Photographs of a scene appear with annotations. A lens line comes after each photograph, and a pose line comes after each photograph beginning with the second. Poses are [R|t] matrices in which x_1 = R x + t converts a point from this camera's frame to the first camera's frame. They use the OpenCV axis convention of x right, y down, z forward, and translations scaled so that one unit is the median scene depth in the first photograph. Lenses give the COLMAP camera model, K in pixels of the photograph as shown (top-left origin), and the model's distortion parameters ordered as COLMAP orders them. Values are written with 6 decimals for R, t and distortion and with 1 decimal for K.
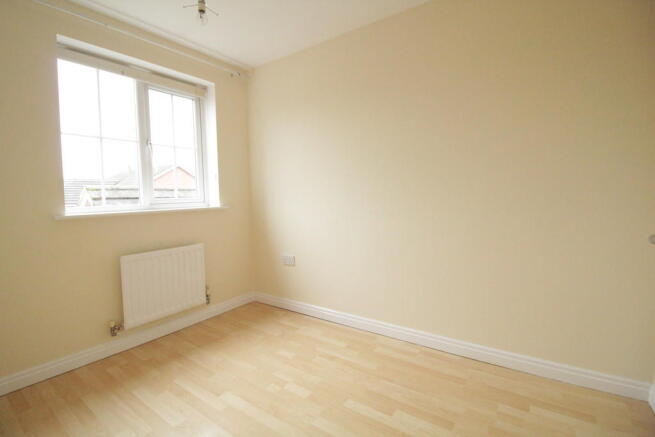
lens RADIAL K [[305.4, 0, 327.5], [0, 305.4, 218.5], [0, 0, 1]] dist [-0.003555, -0.000771]
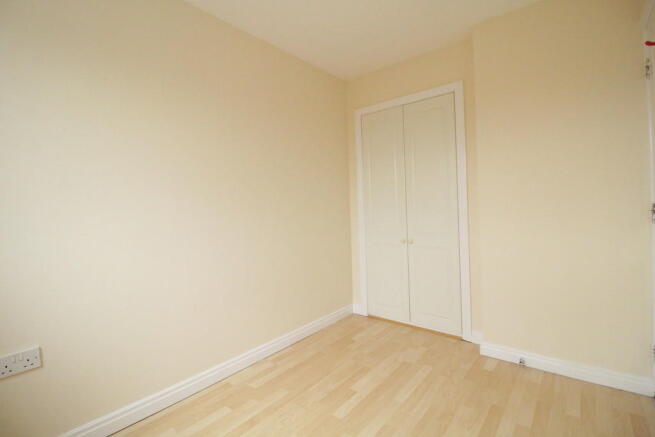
lens RADIAL K [[305.4, 0, 327.5], [0, 305.4, 218.5], [0, 0, 1]] dist [-0.003555, -0.000771]
pose [[0.078598, -0.013481, 0.996815, -0.736243], [0.105580, 0.994398, 0.005123, -0.035138], [-0.991300, 0.104841, 0.079581, 0.709461]]
